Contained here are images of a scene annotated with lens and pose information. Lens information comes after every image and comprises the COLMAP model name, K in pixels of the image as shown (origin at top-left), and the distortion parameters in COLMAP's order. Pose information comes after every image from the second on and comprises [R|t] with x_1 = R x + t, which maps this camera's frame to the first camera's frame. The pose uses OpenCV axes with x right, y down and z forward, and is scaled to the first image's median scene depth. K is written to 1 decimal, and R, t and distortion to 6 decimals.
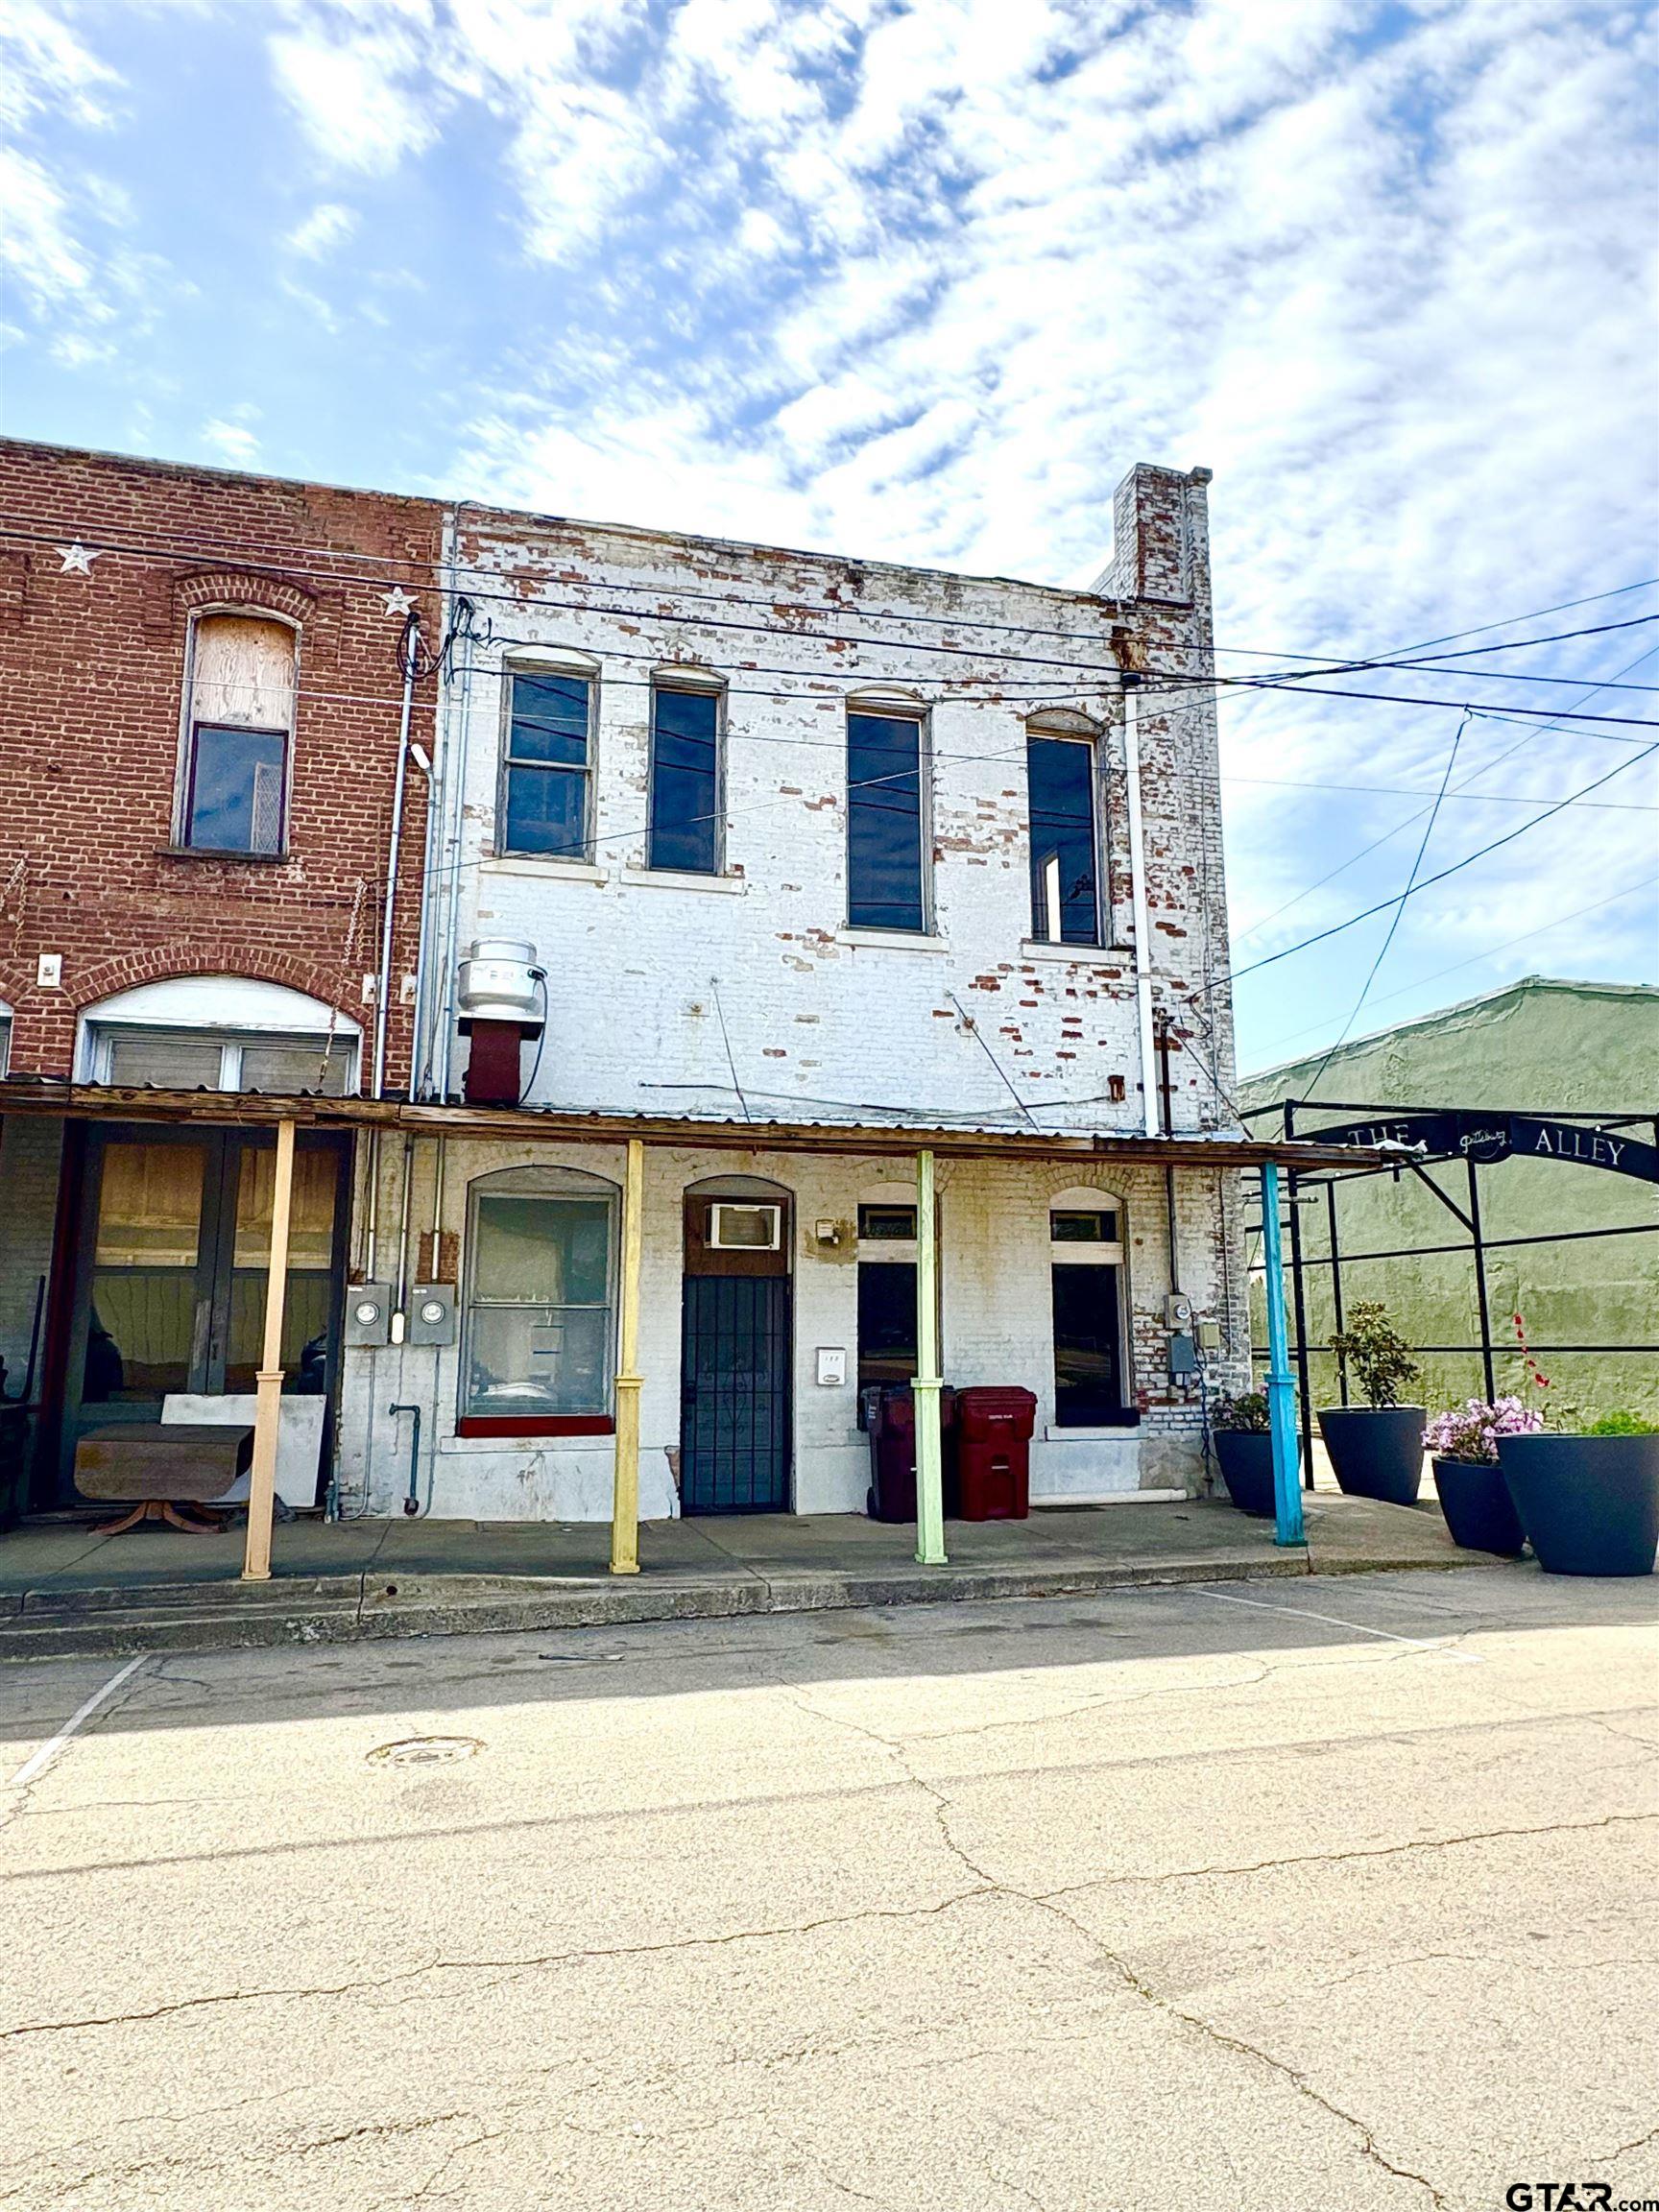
lens RADIAL K [[1340.1, 0, 830.7], [0, 1340.1, 1117.6], [0, 0, 1]] dist [0.000929, 0.002223]
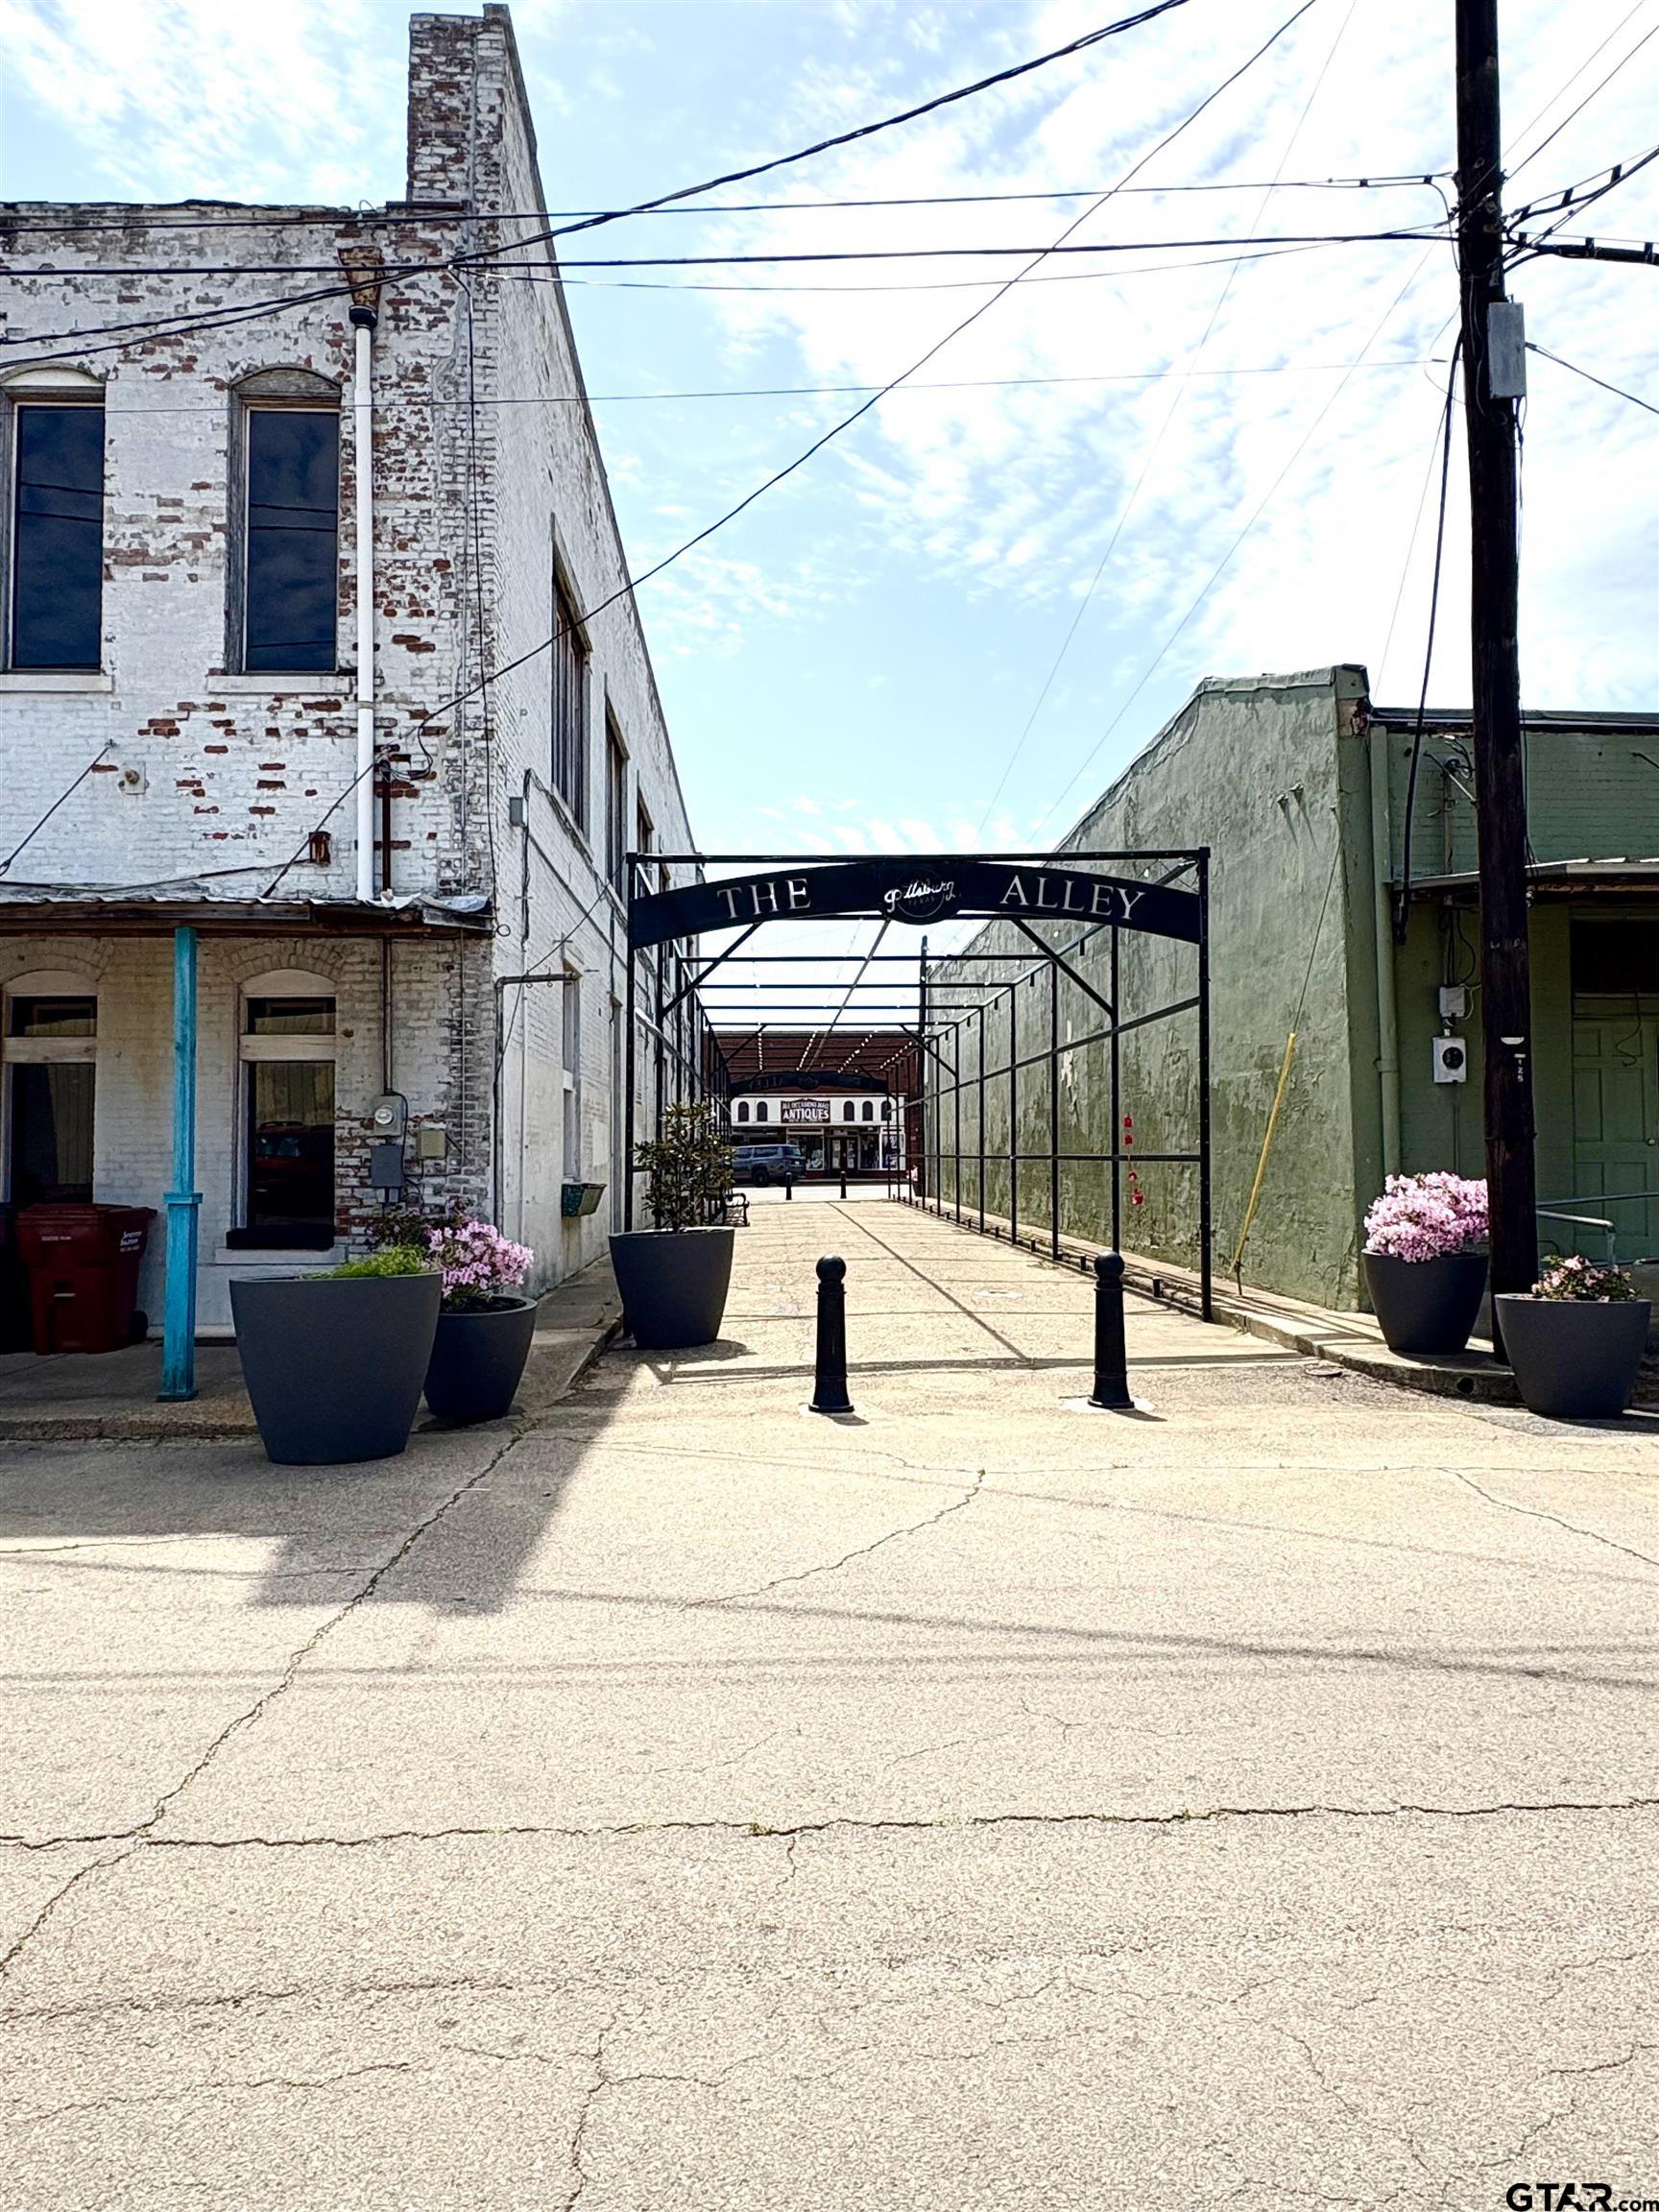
lens RADIAL K [[1340.1, 0, 828.4], [0, 1340.1, 1122.6], [0, 0, 1]] dist [0.000929, 0.002223]
pose [[0.974193, -0.007998, -0.225577, 0.677185], [0.040760, 0.989176, 0.140957, 0.040255], [0.222008, -0.146514, 0.963974, 0.241966]]
